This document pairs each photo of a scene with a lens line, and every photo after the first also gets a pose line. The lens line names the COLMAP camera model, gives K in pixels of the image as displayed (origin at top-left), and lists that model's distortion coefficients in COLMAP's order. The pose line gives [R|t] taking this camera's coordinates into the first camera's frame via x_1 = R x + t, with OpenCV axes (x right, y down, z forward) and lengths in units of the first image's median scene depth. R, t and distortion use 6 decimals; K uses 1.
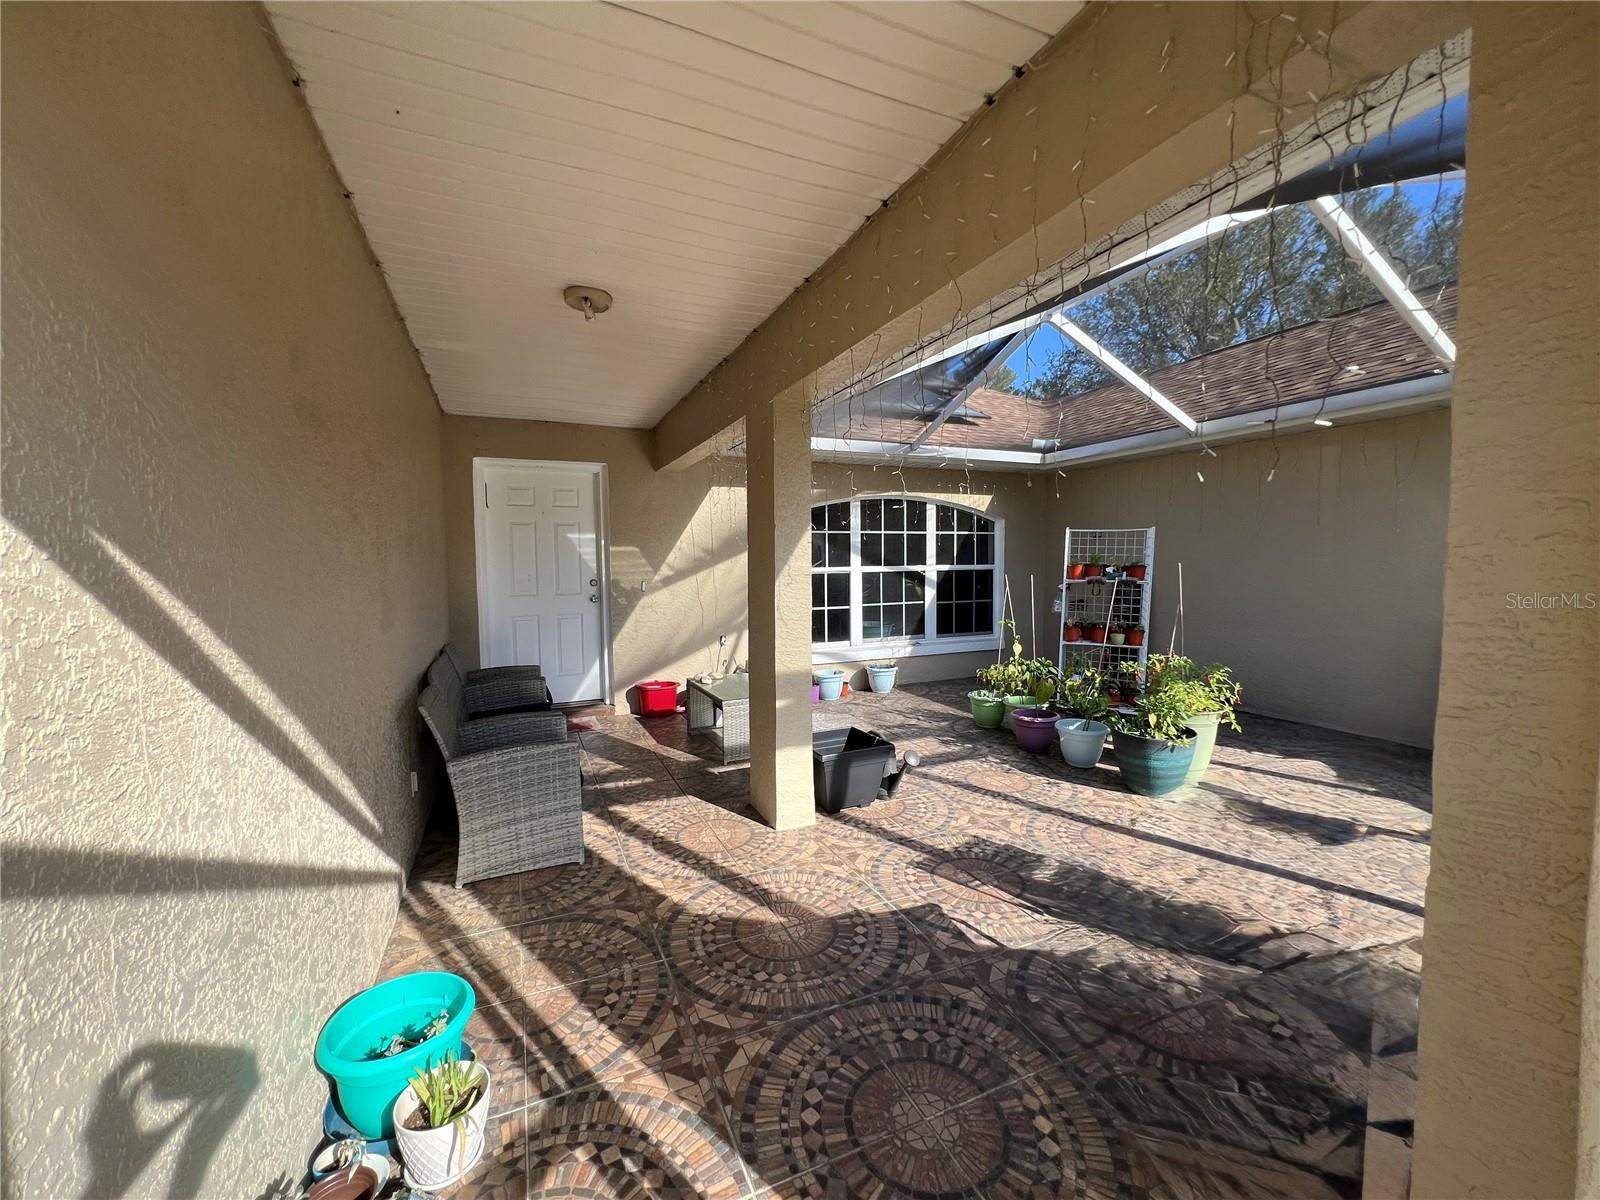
lens RADIAL K [[638.7, 0, 795.8], [0, 638.7, 597.3], [0, 0, 1]] dist [-0.001089, -0.000558]
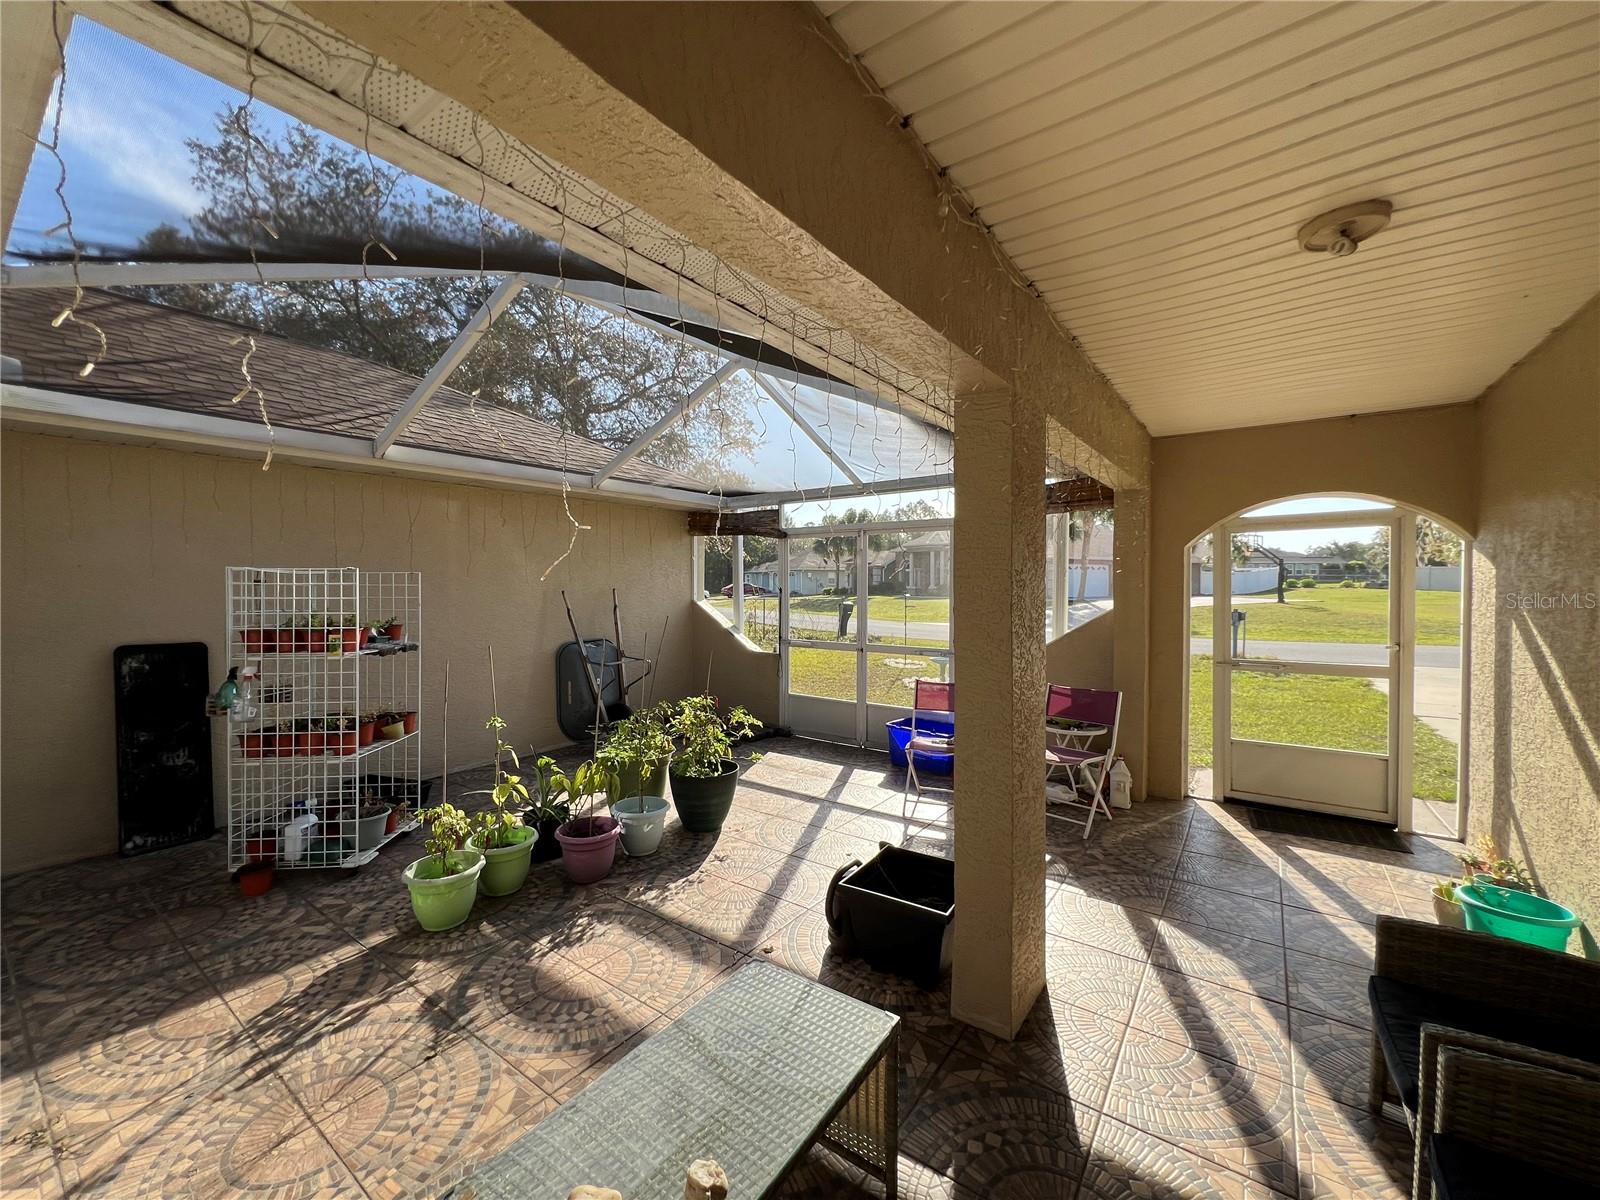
lens RADIAL K [[638.7, 0, 797.1], [0, 638.7, 601.8], [0, 0, 1]] dist [-0.001089, -0.000558]
pose [[-0.502491, -0.004627, 0.864570, -0.439498], [0.065726, 0.996888, 0.043535, -0.107251], [-0.862081, 0.078700, -0.500623, 1.319295]]
